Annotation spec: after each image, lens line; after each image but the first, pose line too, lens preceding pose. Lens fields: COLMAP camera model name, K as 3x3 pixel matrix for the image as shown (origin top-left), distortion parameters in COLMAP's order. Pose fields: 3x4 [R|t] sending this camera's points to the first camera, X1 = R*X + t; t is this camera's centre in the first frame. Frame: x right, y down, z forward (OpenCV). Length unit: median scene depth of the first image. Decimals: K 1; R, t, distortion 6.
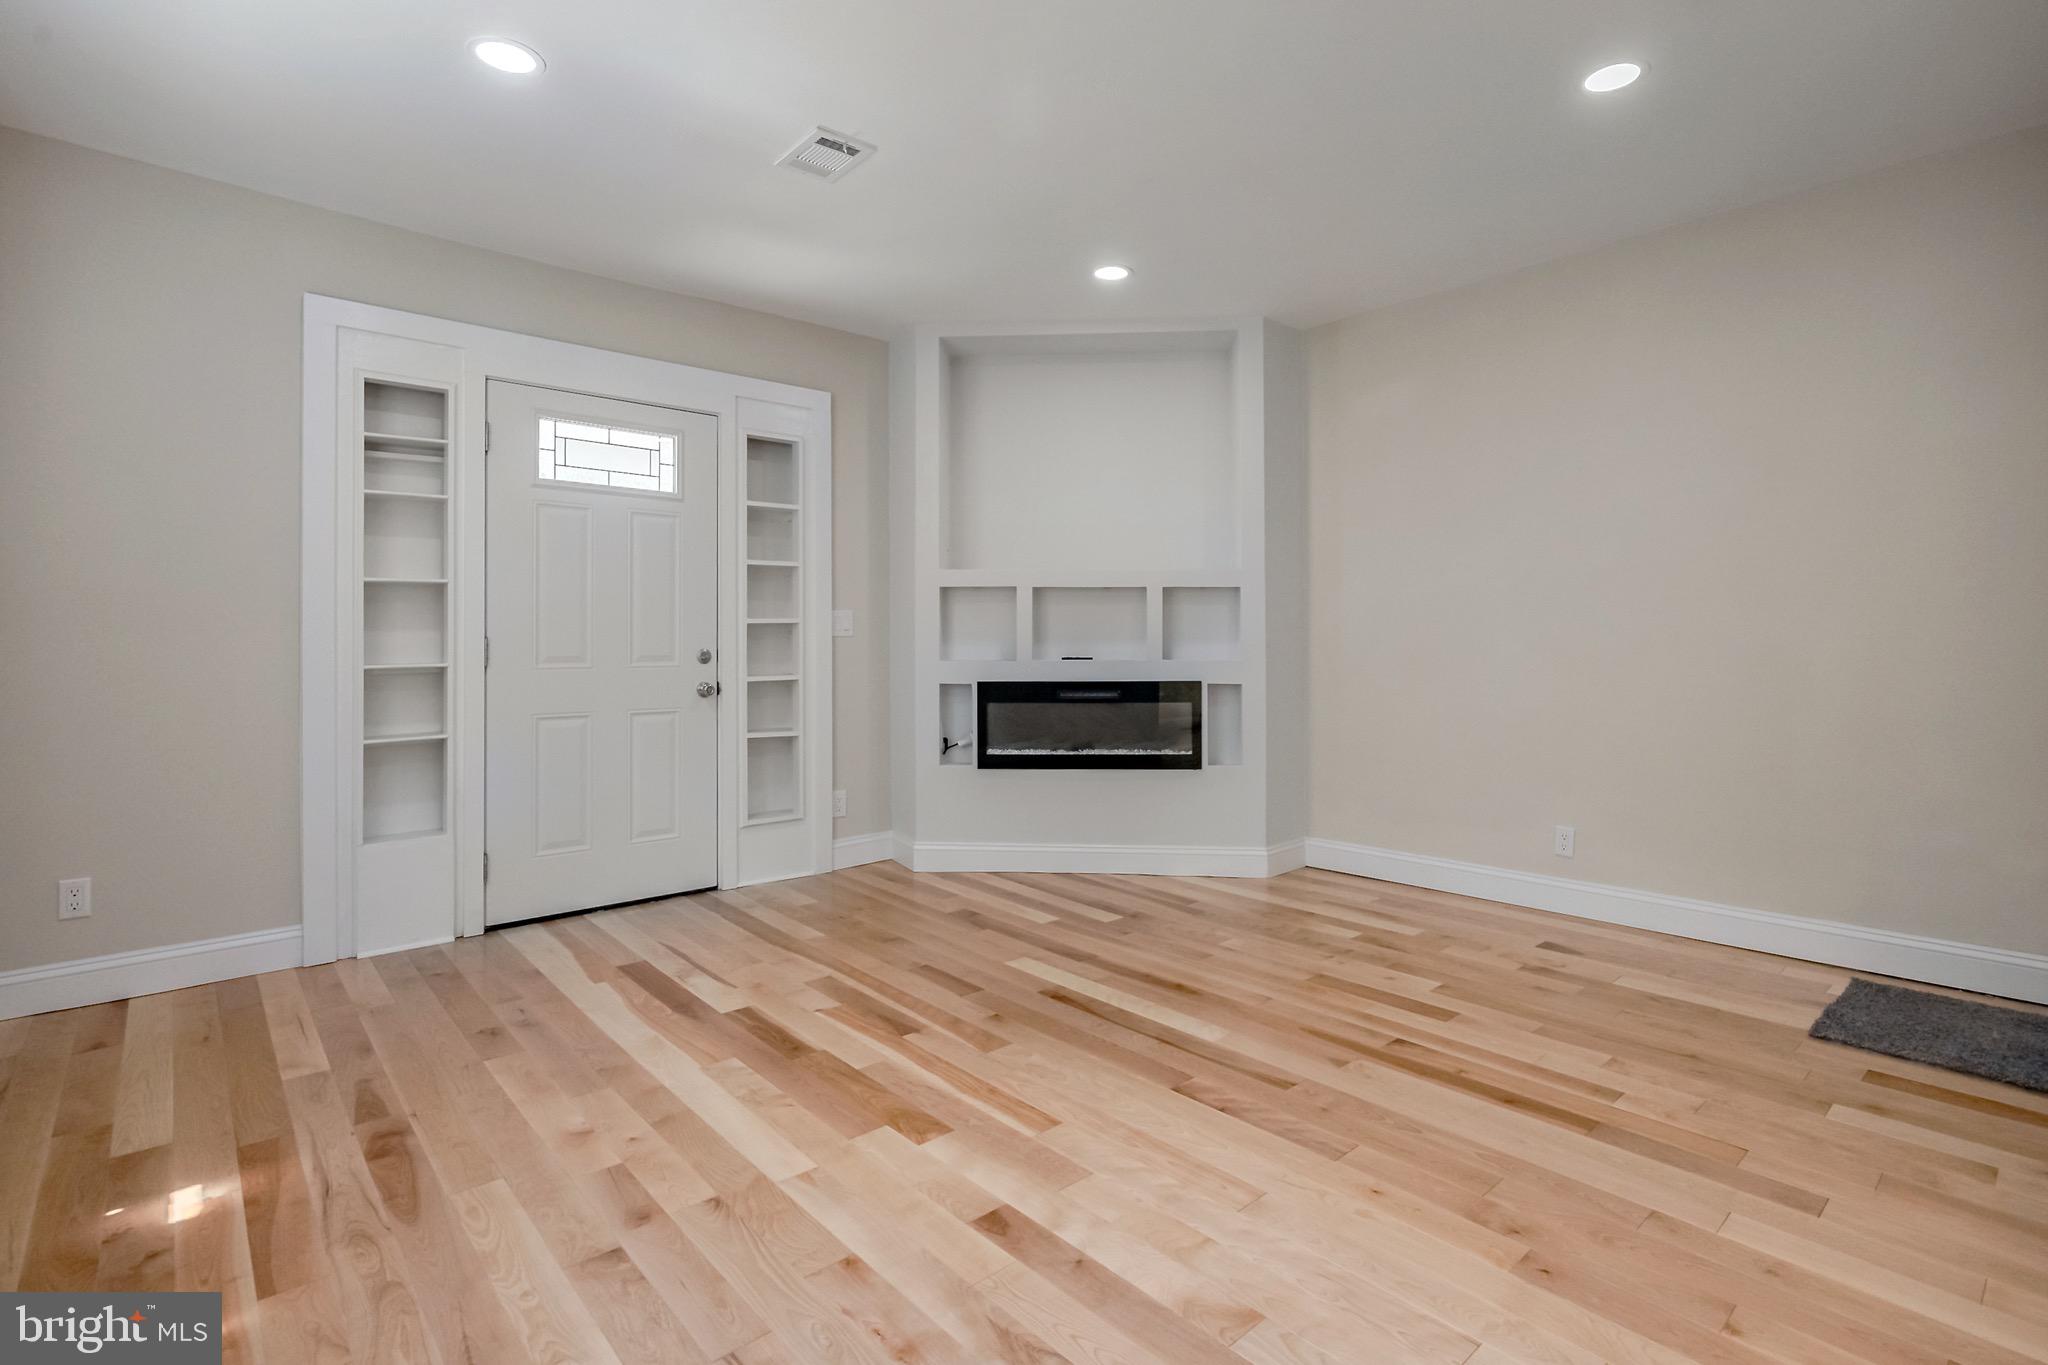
lens RADIAL K [[966.0, 0, 1083.8], [0, 966.0, 635.2], [0, 0, 1]] dist [-0.009000, 0.000774]
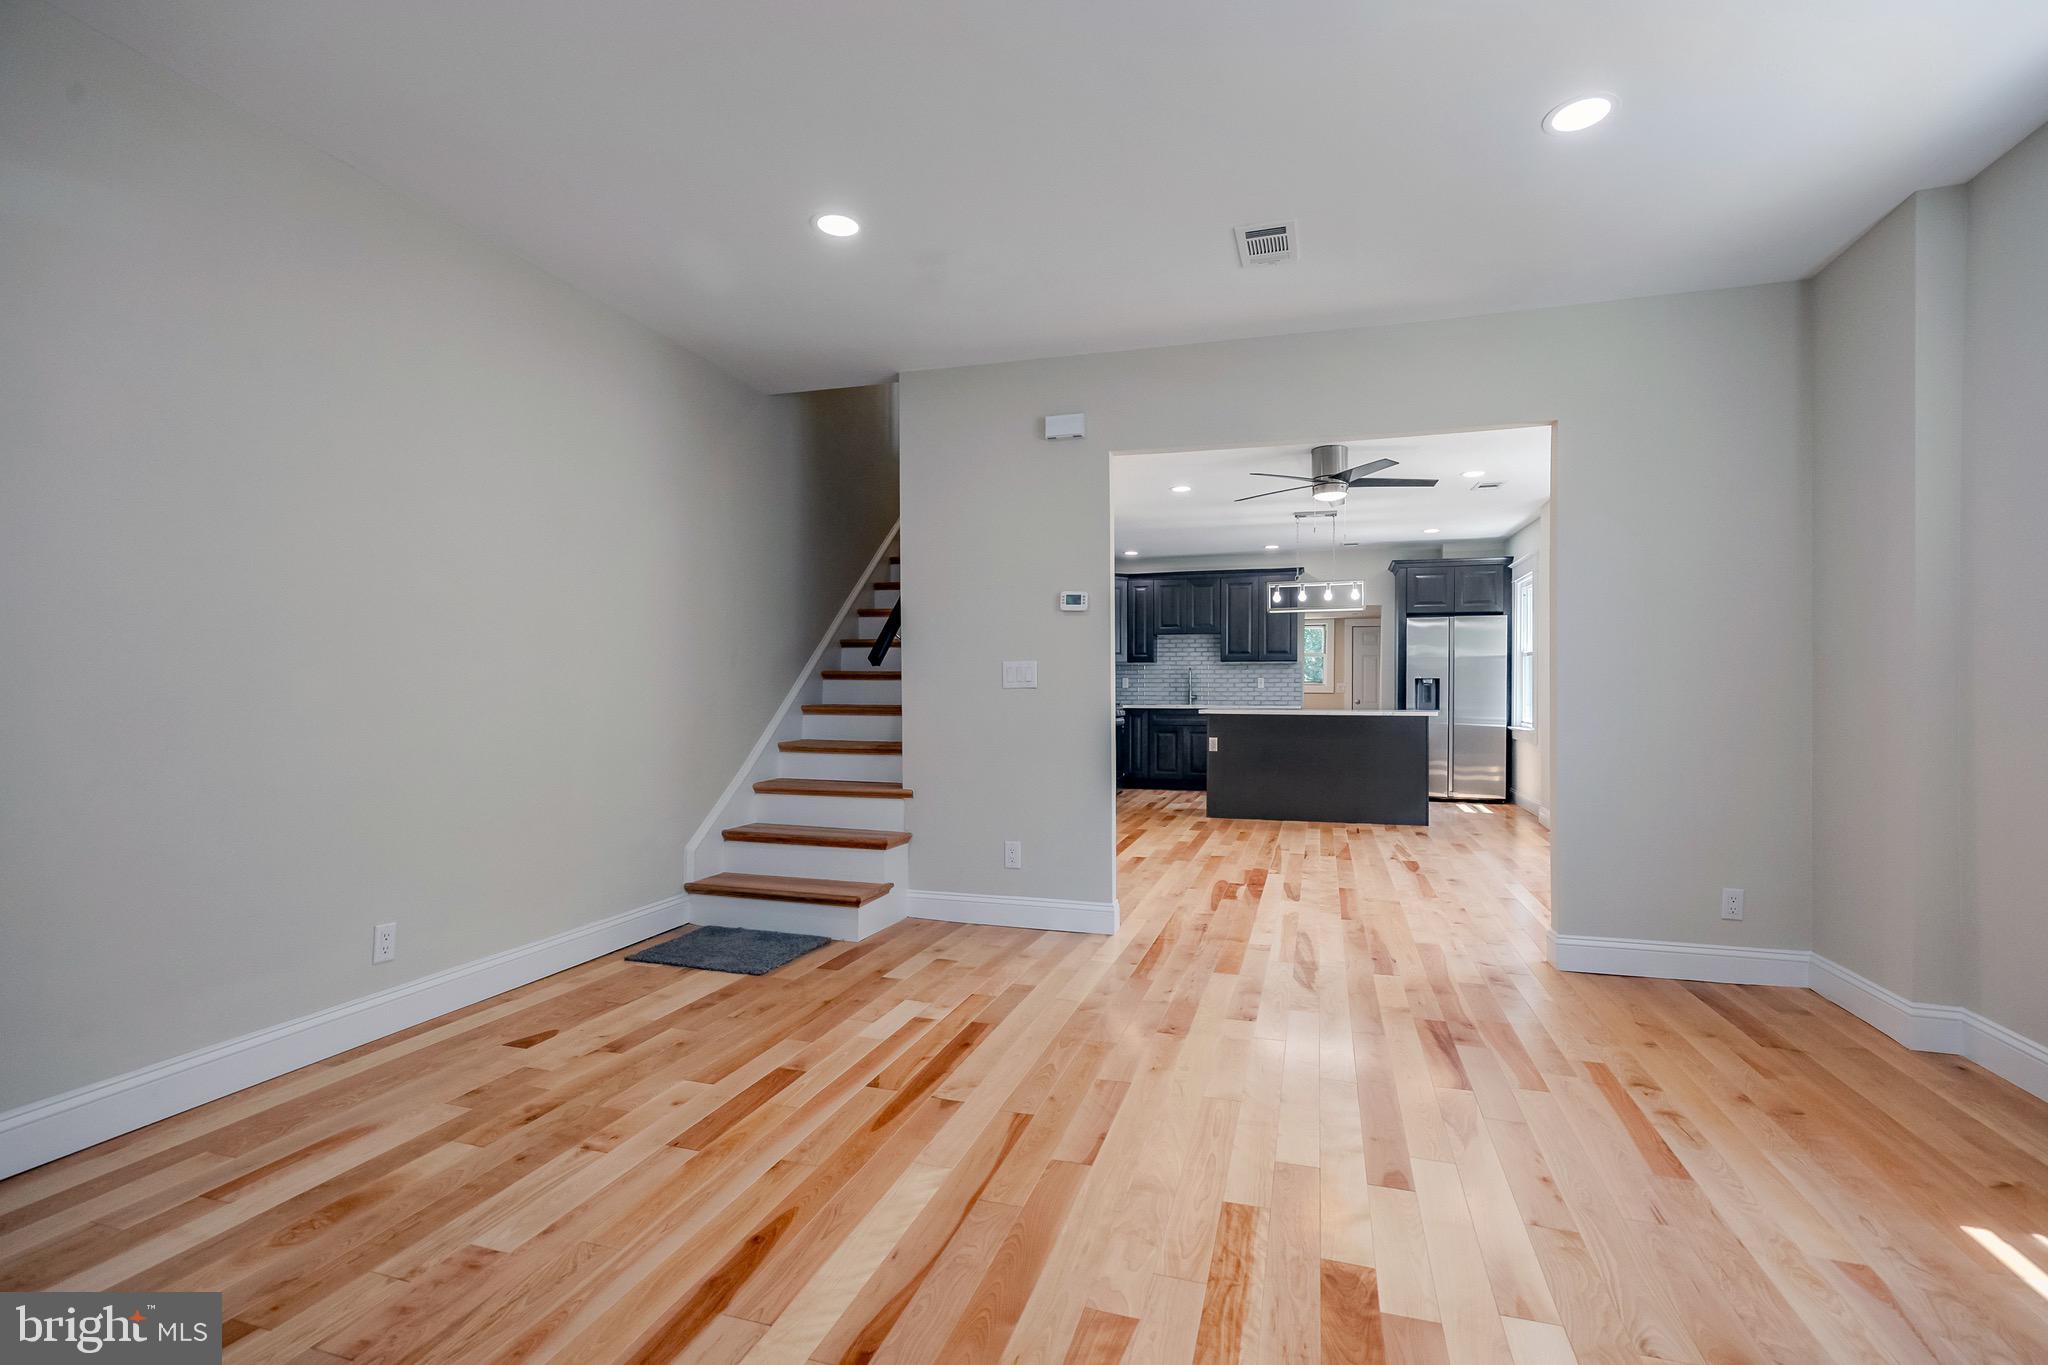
lens RADIAL K [[942.8, 0, 1025.1], [0, 942.8, 689.5], [0, 0, 1]] dist [-0.012947, 0.002982]
pose [[-0.490815, 0.004160, 0.871254, -0.385443], [-0.007106, 0.999936, -0.008778, 0.013837], [-0.871235, -0.010500, -0.490754, 0.872390]]
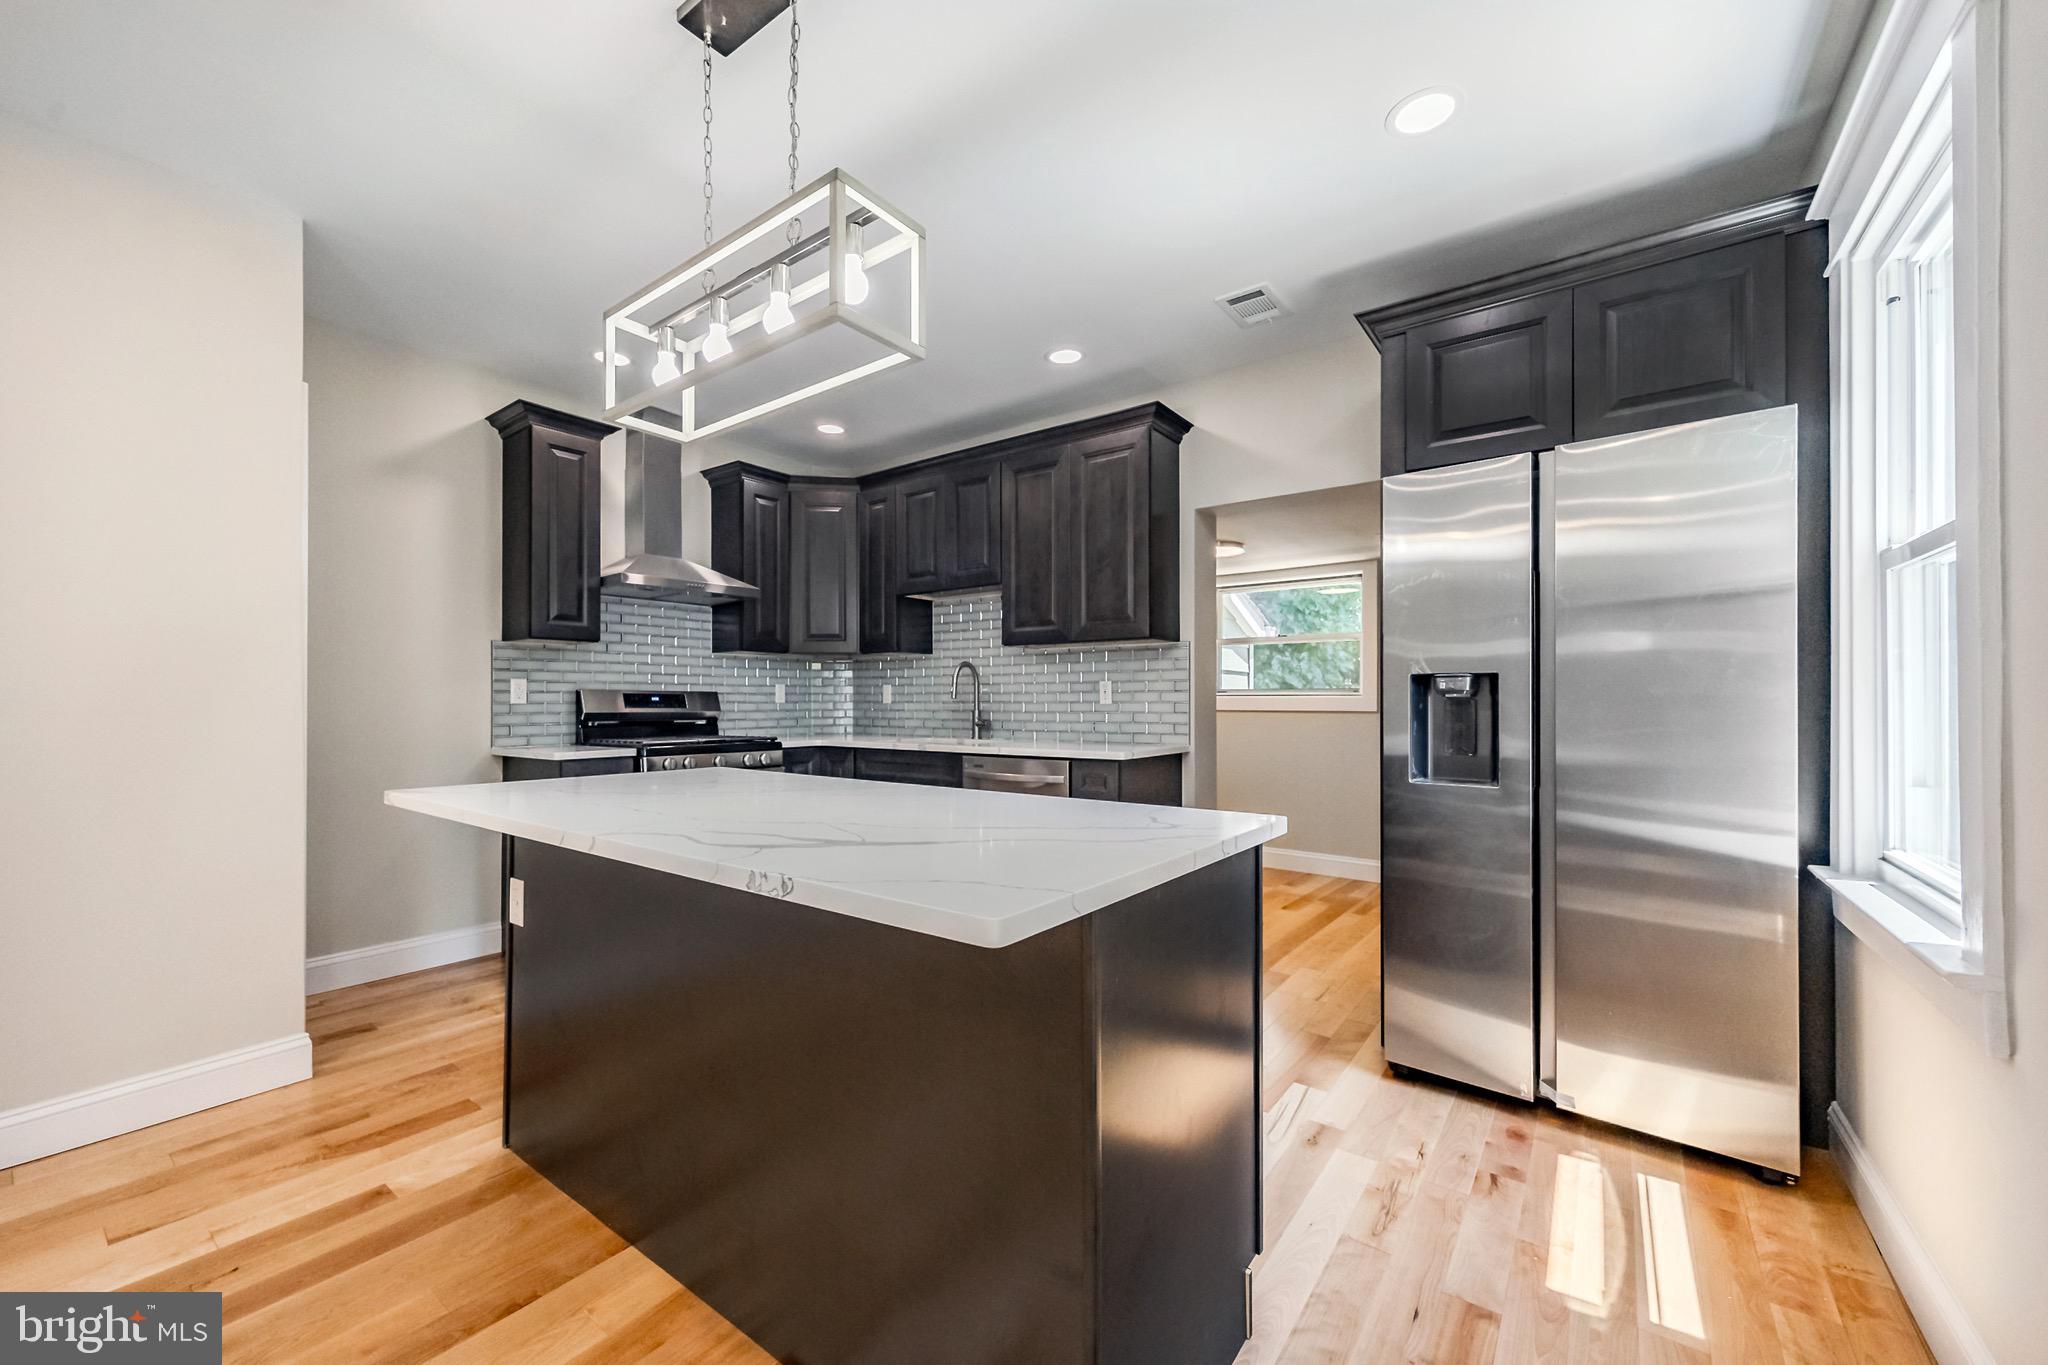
lens RADIAL K [[797.9, 0, 1020.1], [0, 797.9, 692.0], [0, 0, 1]] dist [0.008172, -0.000893]
pose [[-0.172814, 0.014309, 0.984851, 0.580005], [-0.007445, 0.999847, -0.015834, -0.015353], [-0.984926, -0.010069, -0.172681, -0.631855]]
